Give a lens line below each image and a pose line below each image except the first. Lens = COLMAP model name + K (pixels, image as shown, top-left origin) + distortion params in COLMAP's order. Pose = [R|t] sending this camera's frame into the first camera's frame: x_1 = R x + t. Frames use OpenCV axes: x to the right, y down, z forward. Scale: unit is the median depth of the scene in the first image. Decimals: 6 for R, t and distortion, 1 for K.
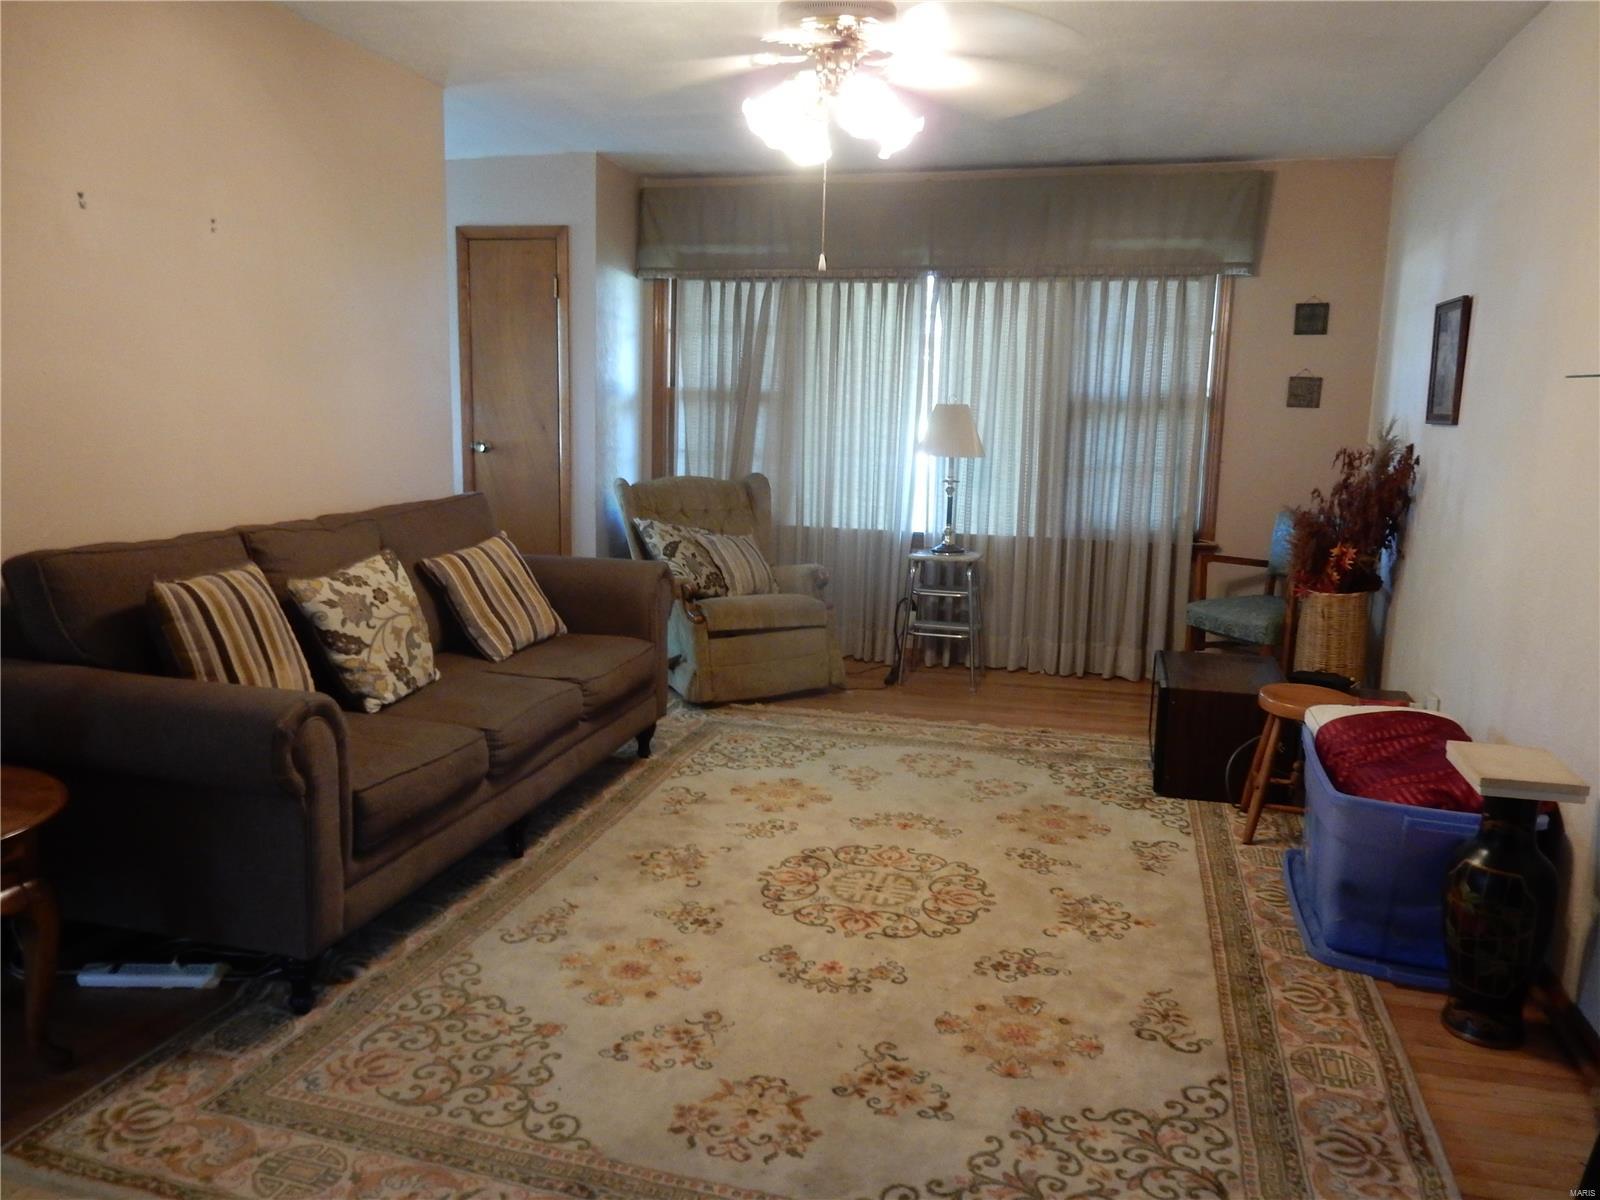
lens RADIAL K [[1182.4, 0, 796.1], [0, 1182.4, 604.6], [0, 0, 1]] dist [-0.002186, 0.000184]
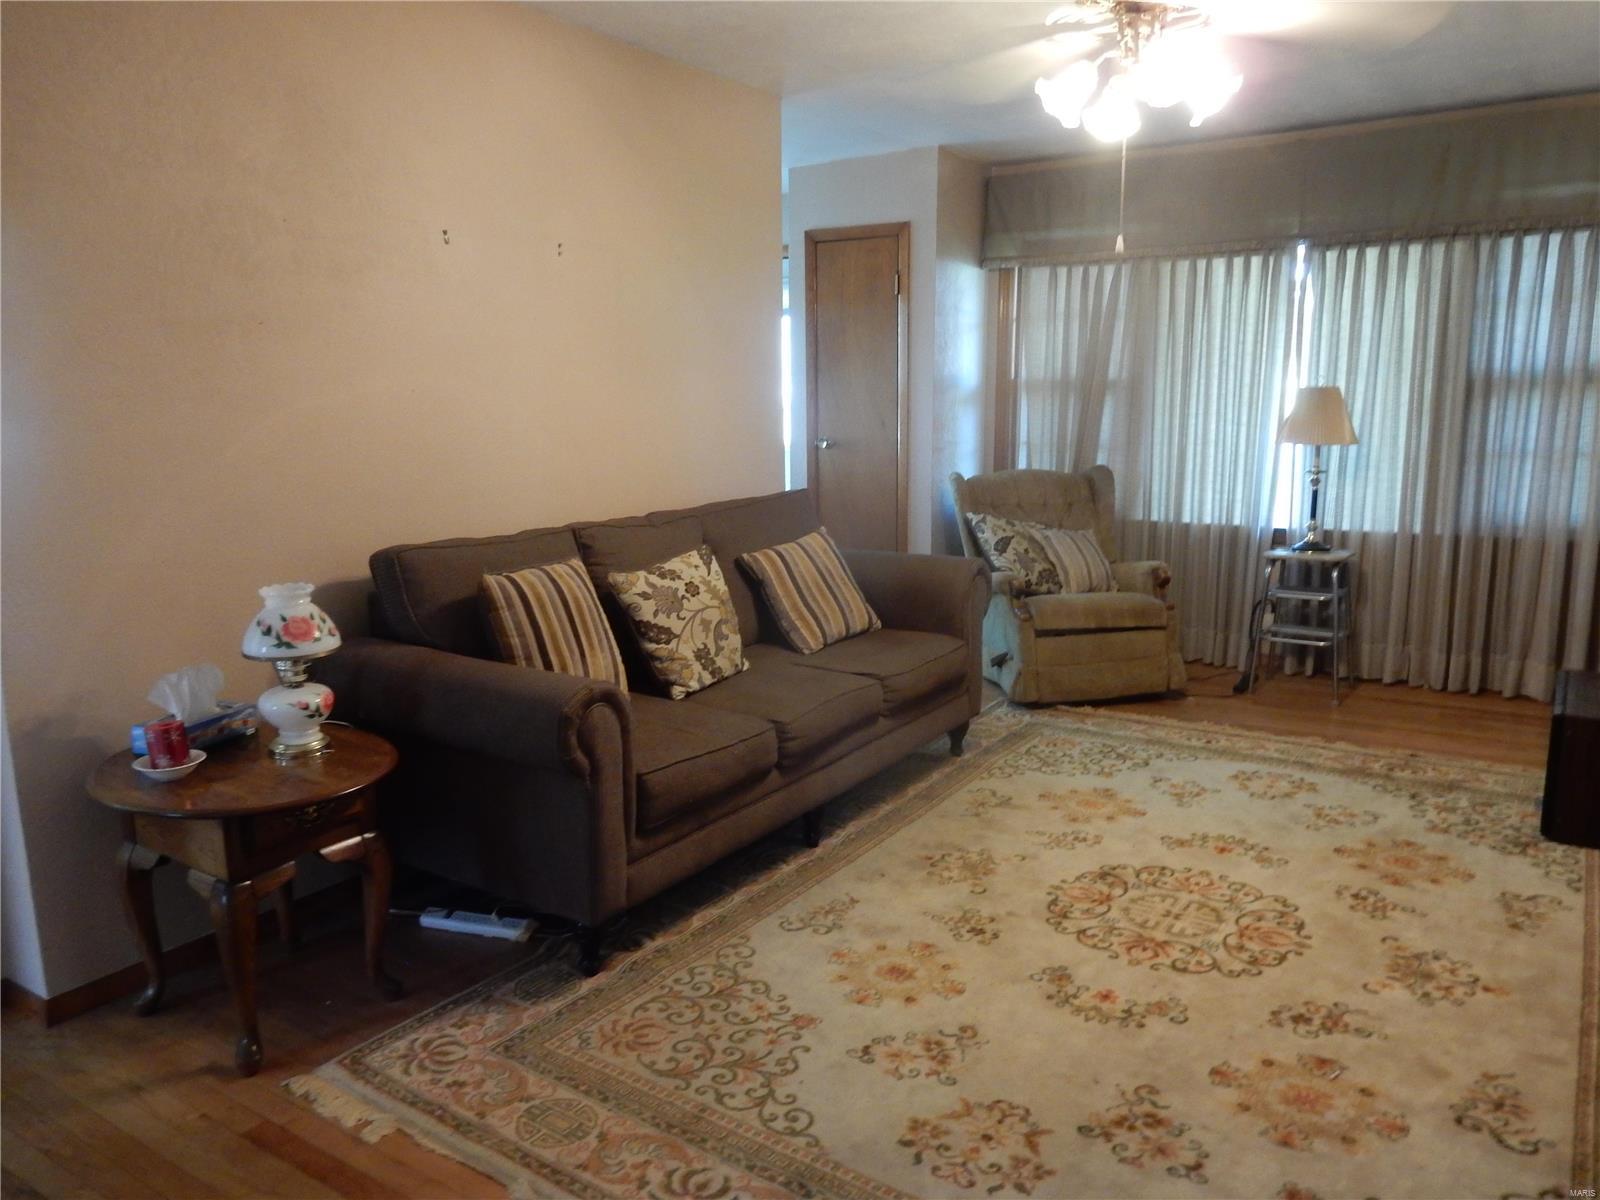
lens RADIAL K [[1182.4, 0, 793.6], [0, 1182.4, 598.2], [0, 0, 1]] dist [-0.002186, 0.000184]
pose [[0.946343, 0.022670, -0.322366, 0.080119], [-0.021591, 0.999743, 0.006923, -0.008852], [0.322440, 0.000409, 0.946590, 0.026938]]
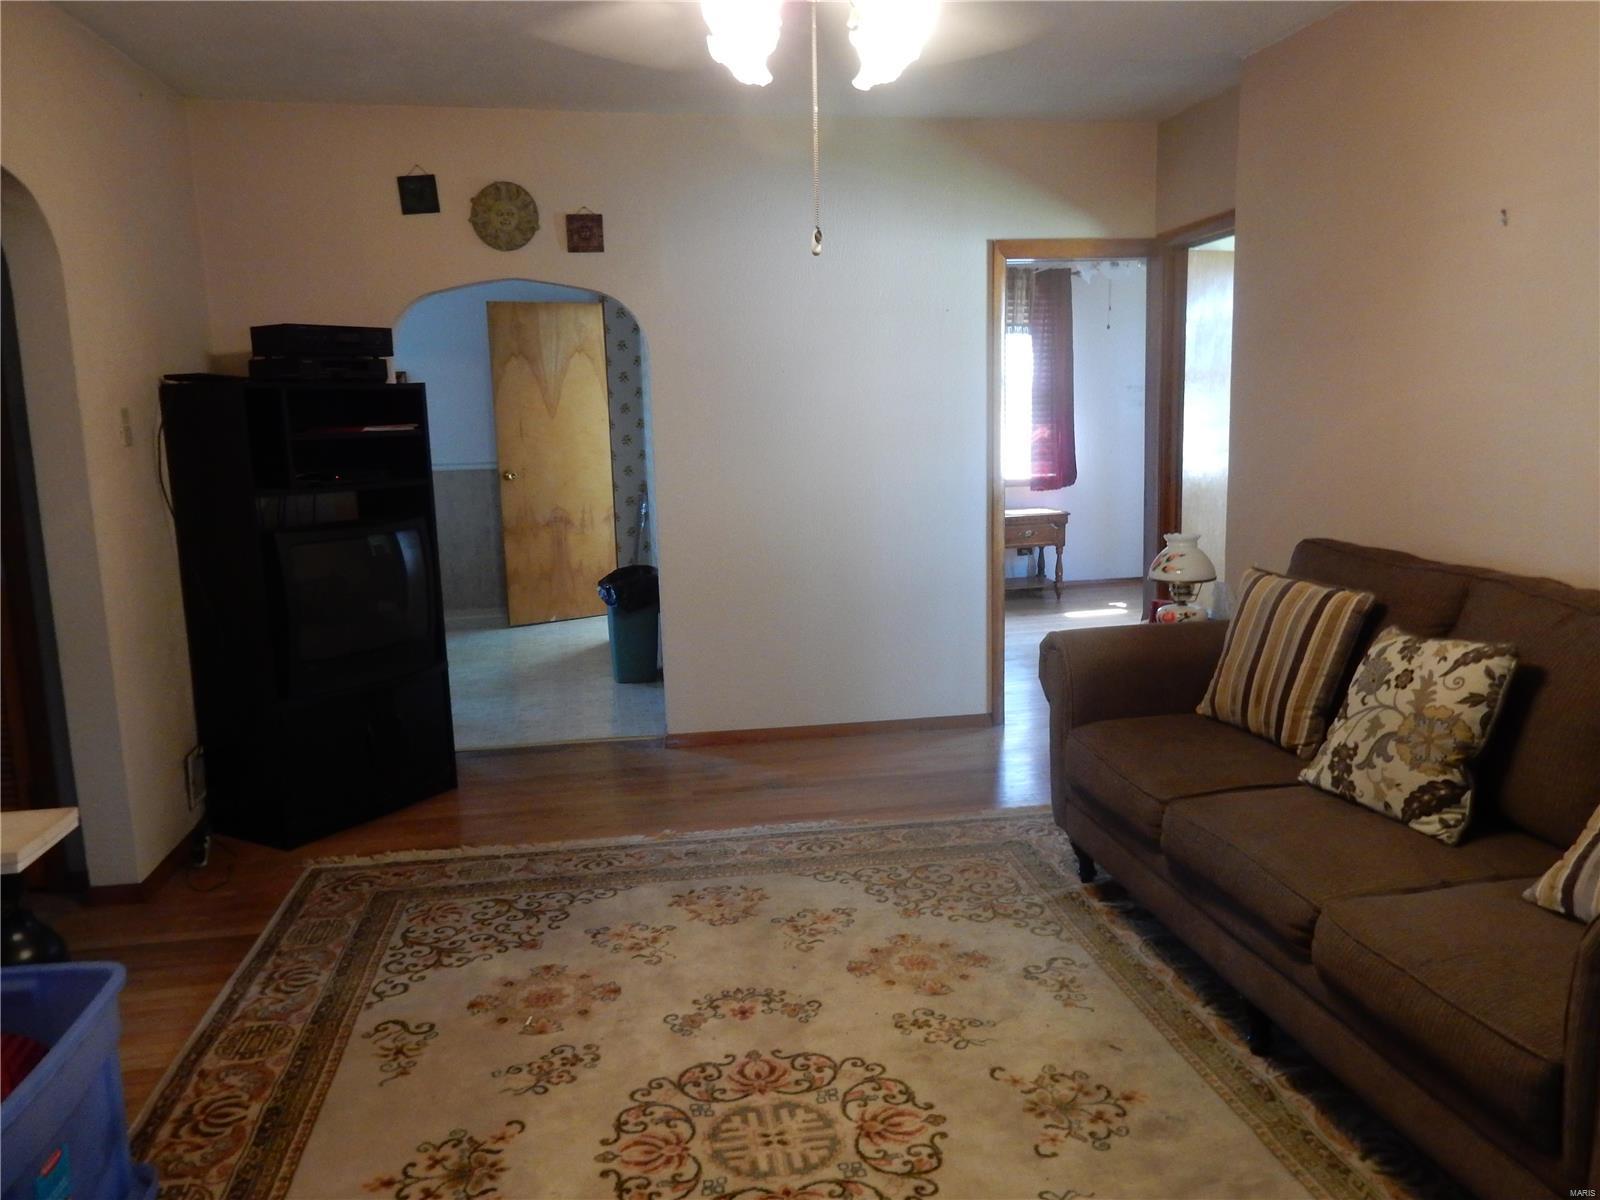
lens RADIAL K [[1182.4, 0, 807.6], [0, 1182.4, 597.4], [0, 0, 1]] dist [-0.002186, 0.000184]
pose [[-0.901557, 0.077182, -0.425719, 0.323841], [-0.063685, 0.949569, 0.307022, -0.276695], [0.427947, 0.303910, -0.851176, 1.533125]]
